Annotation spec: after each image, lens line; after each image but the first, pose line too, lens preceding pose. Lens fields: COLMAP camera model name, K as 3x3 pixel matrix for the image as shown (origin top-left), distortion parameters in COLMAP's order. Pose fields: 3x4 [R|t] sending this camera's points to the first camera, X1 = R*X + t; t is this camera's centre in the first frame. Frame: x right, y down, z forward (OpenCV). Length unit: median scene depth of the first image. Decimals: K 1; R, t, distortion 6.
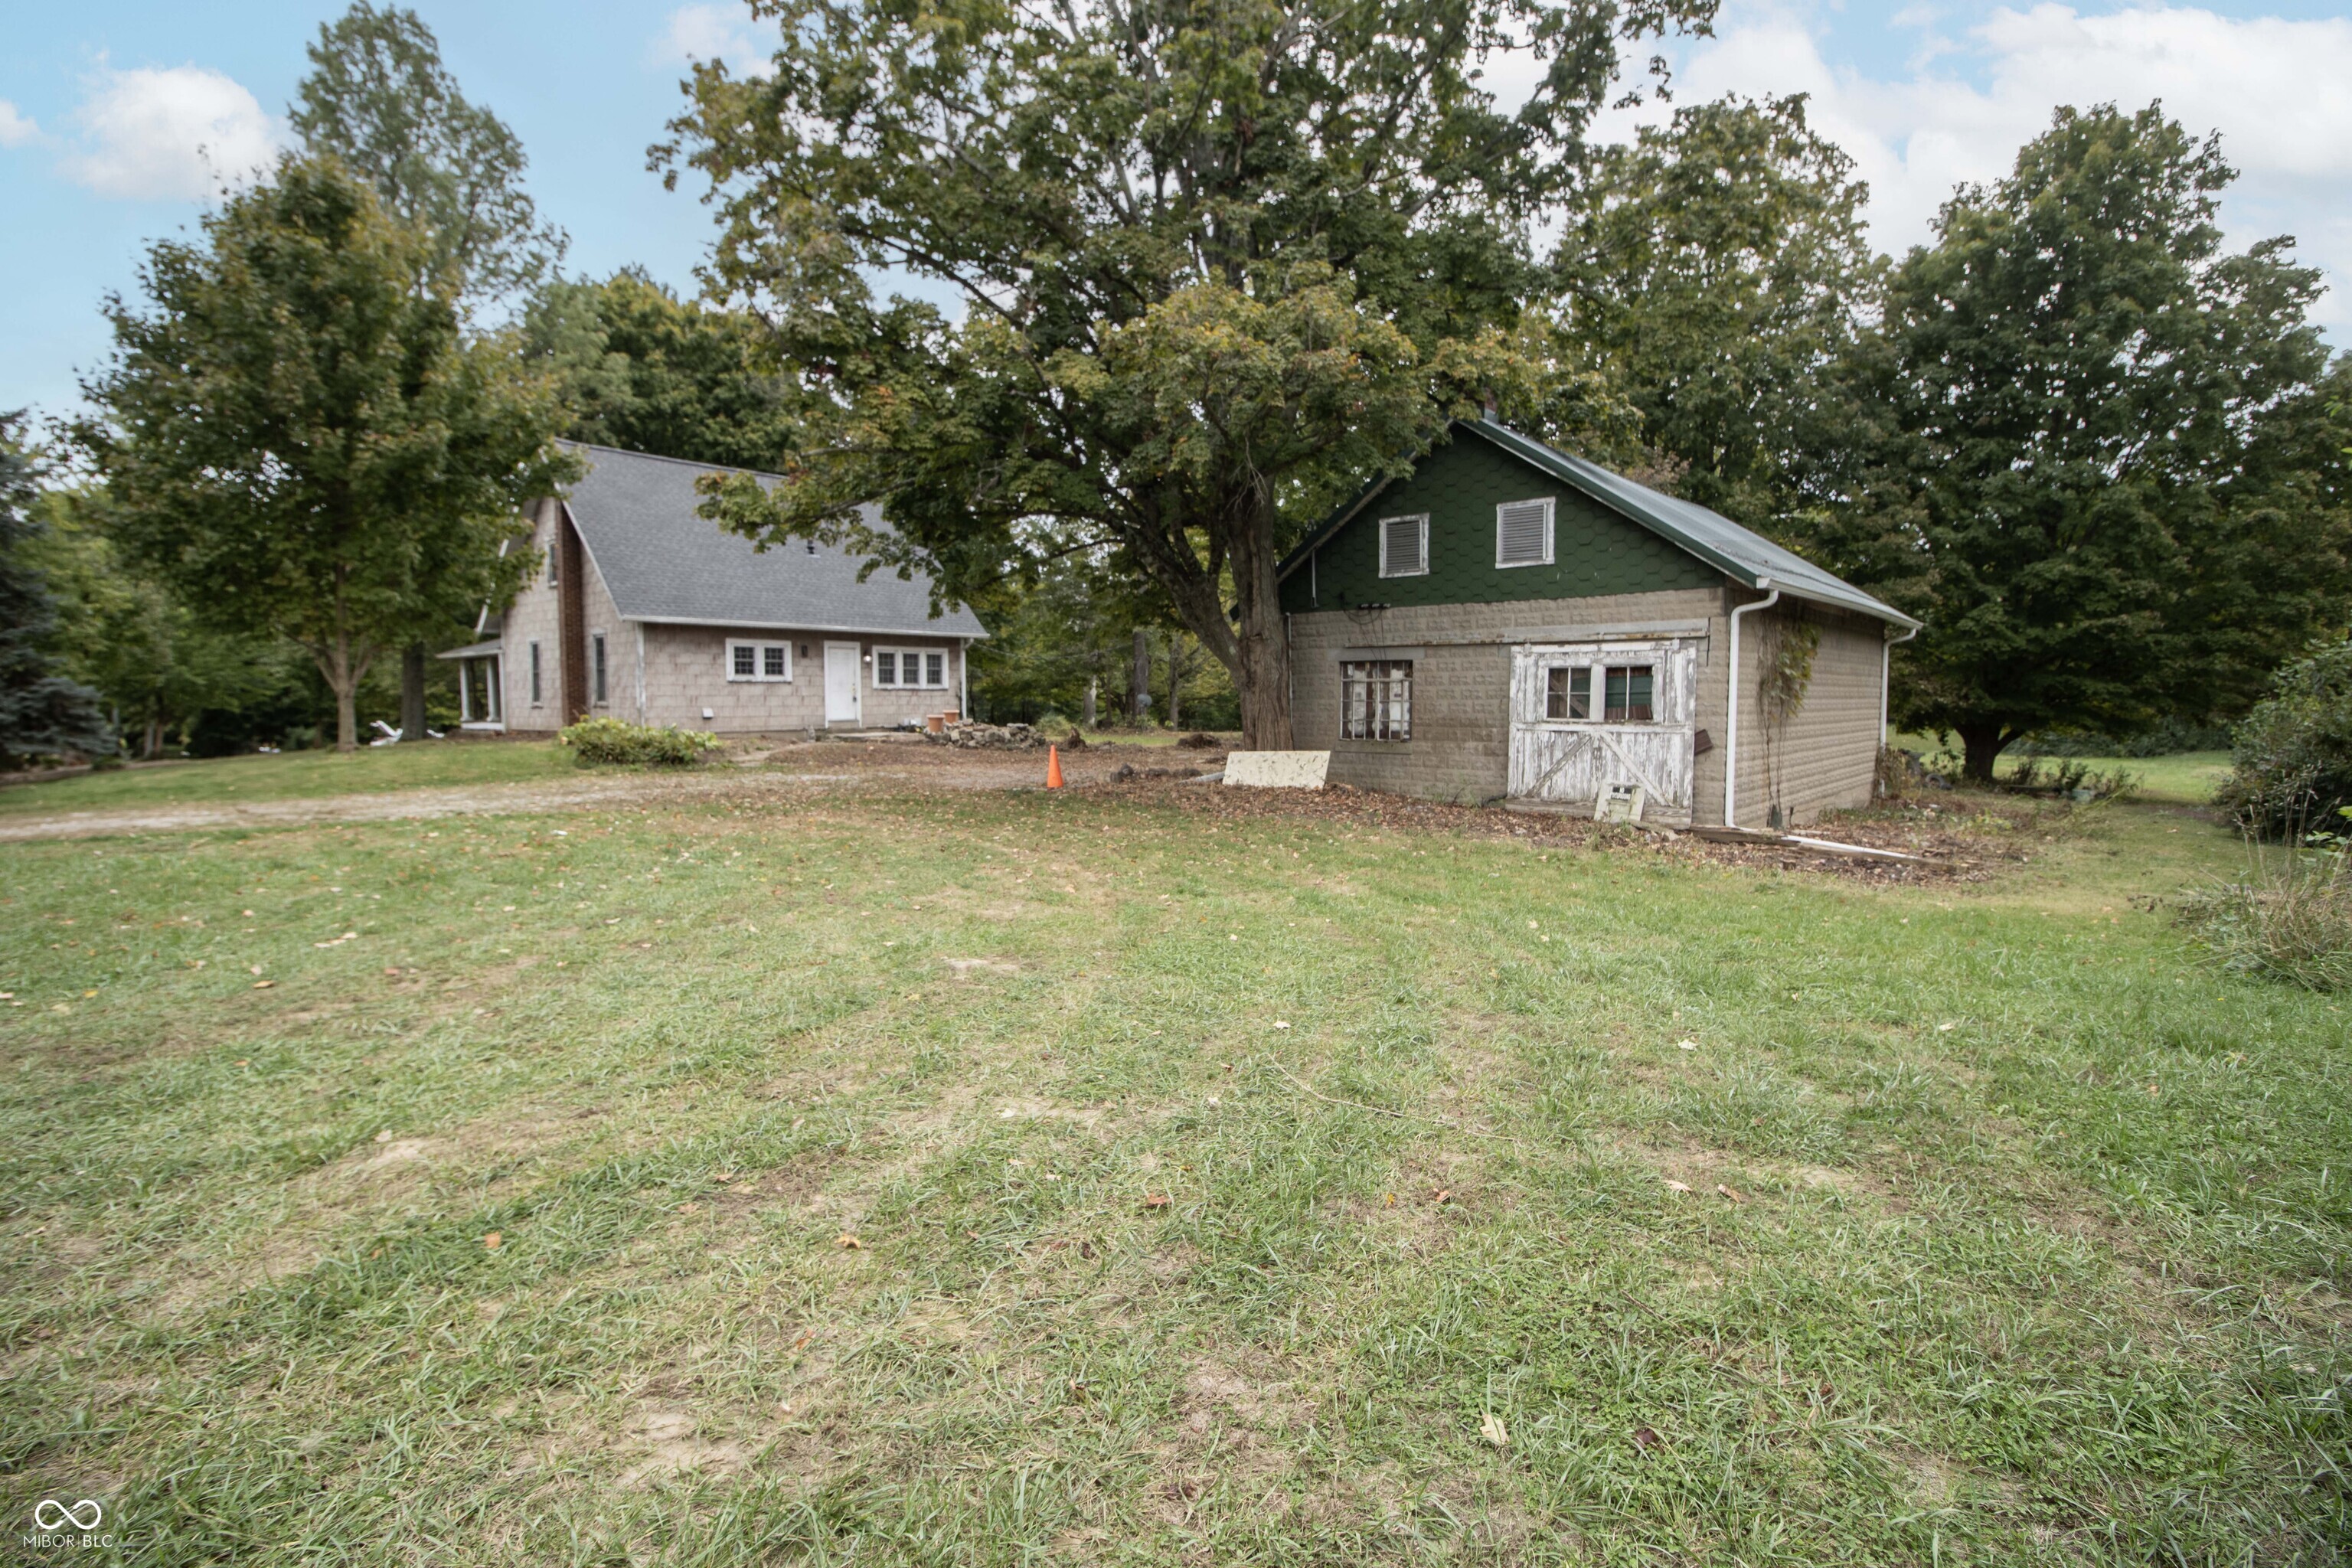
lens RADIAL K [[1089.0, 0, 1184.8], [0, 1089.0, 755.7], [0, 0, 1]] dist [0.001749, -0.013834]
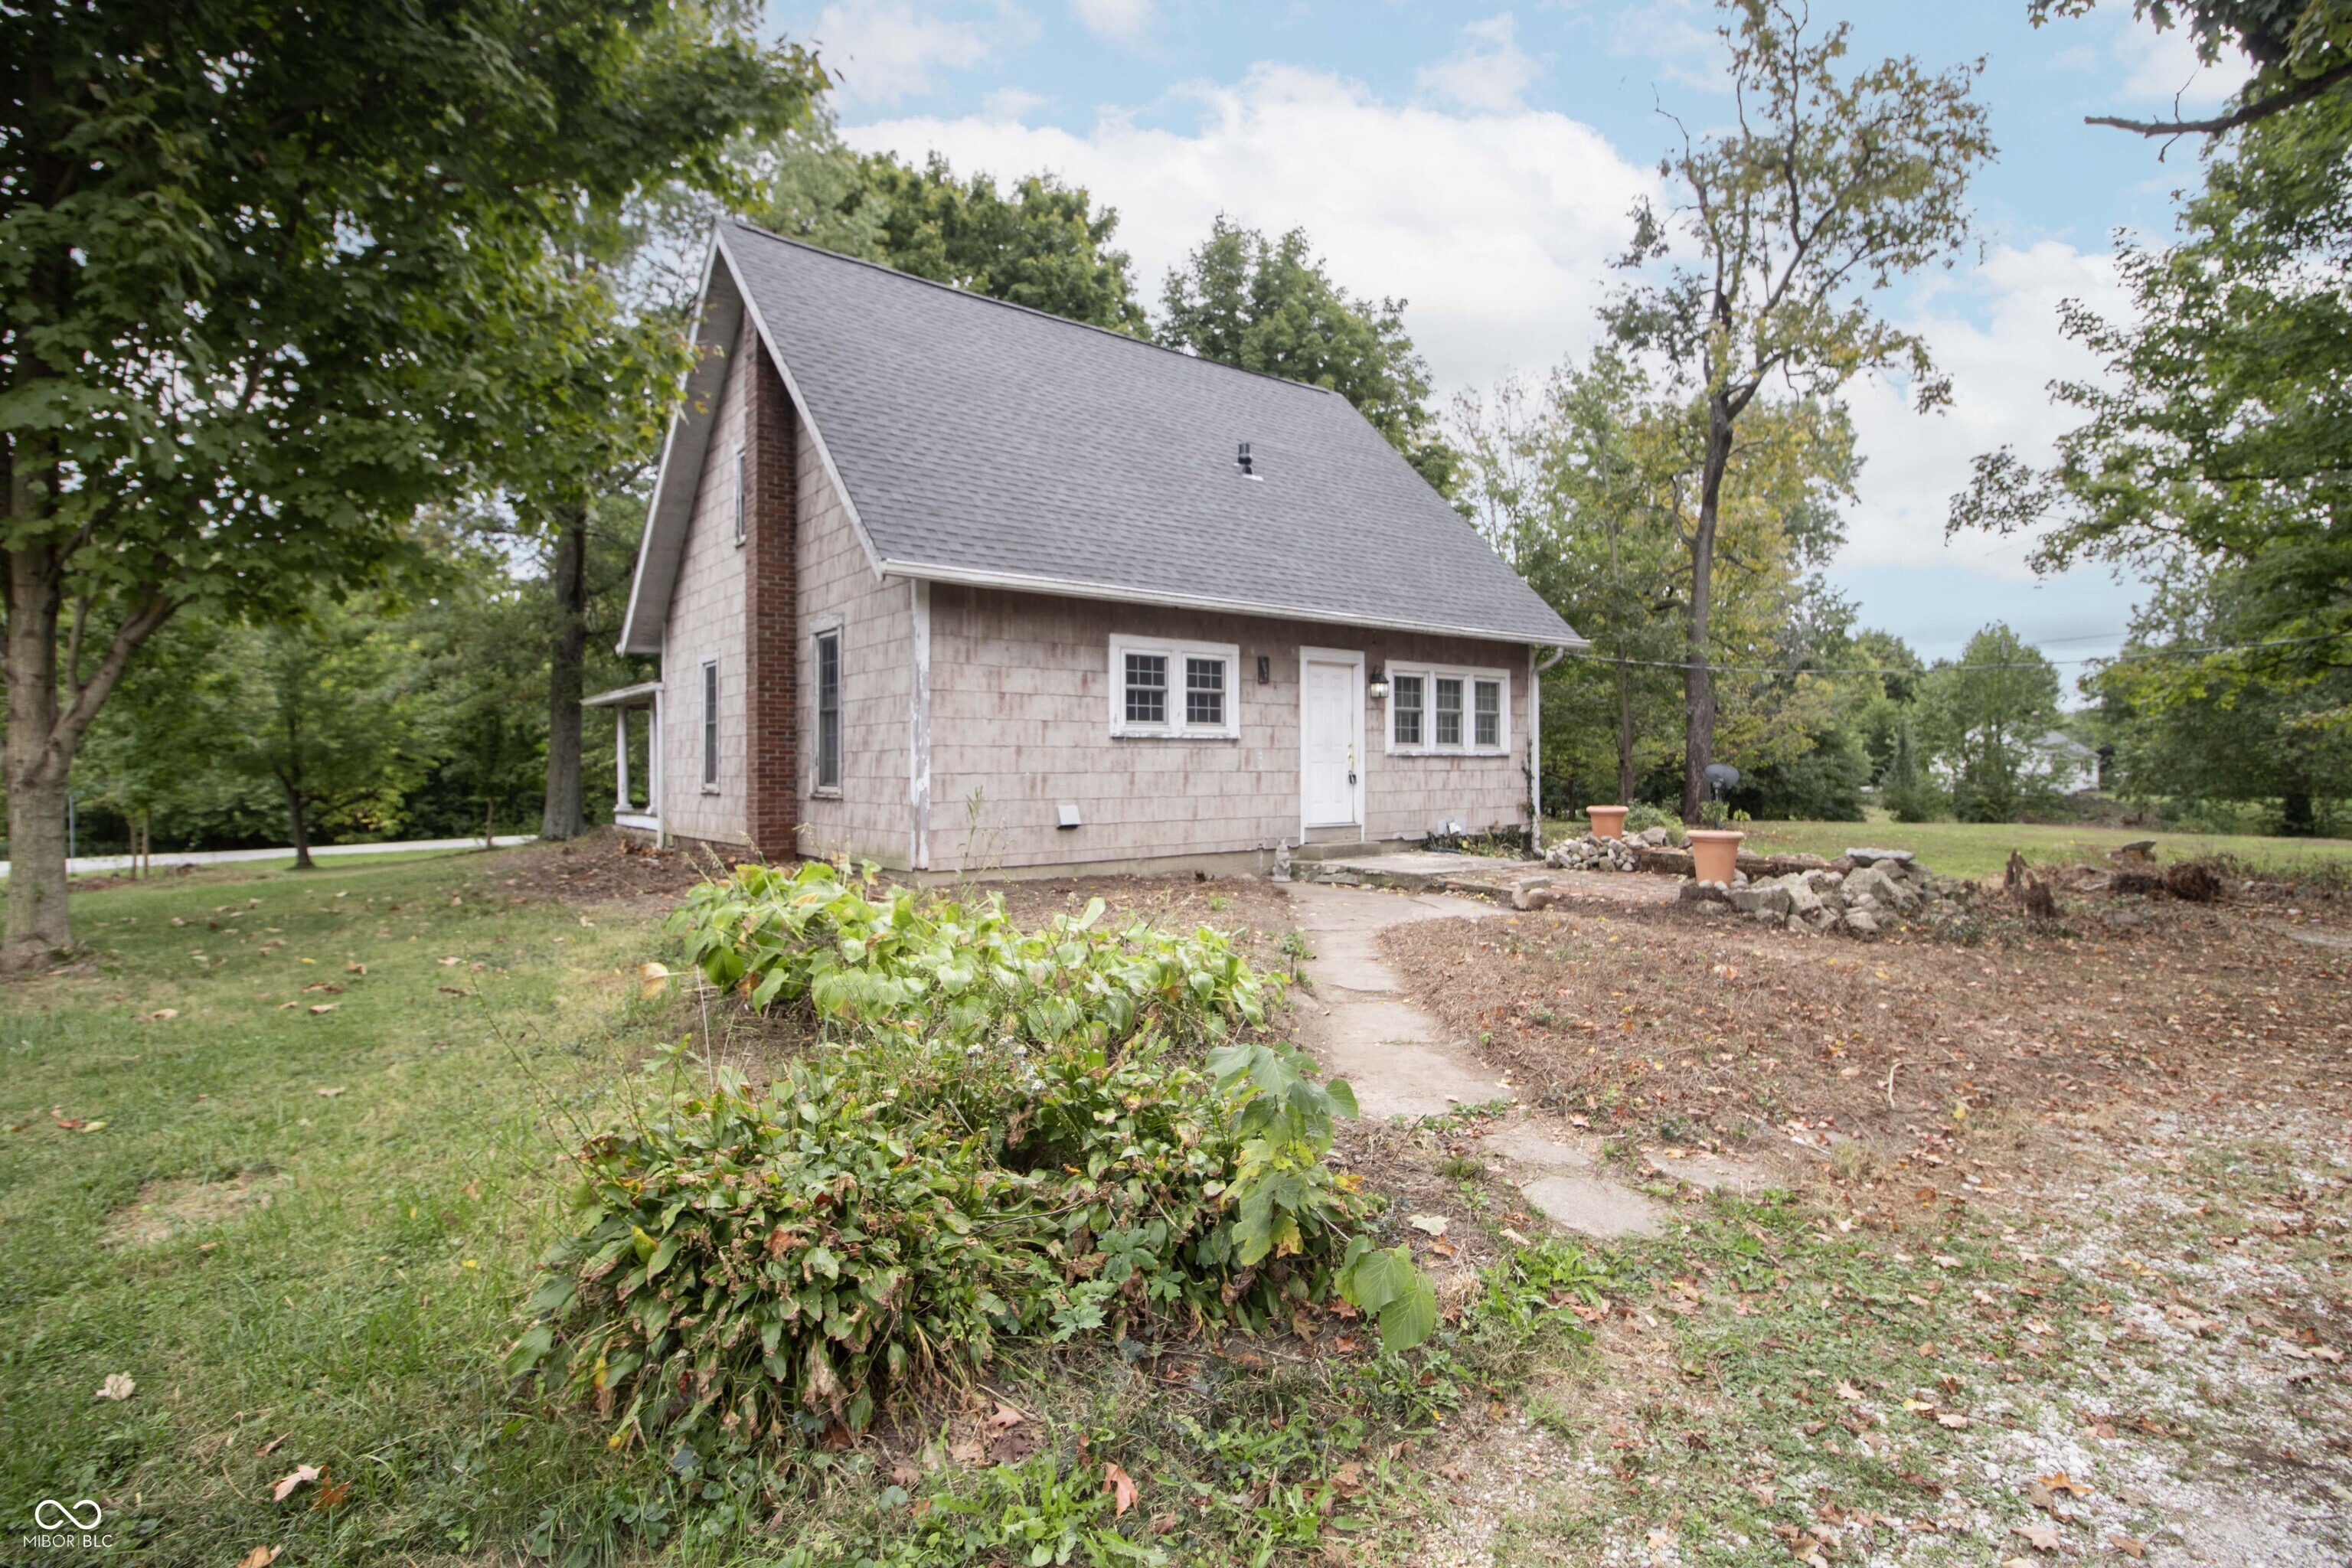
lens RADIAL K [[1115.5, 0, 1185.7], [0, 1115.5, 757.5], [0, 0, 1]] dist [-0.011220, -0.001317]
pose [[0.980630, -0.001678, -0.195863, -0.297202], [-0.009826, 0.998283, -0.057745, -0.035154], [0.195623, 0.058551, 0.978930, 0.569106]]
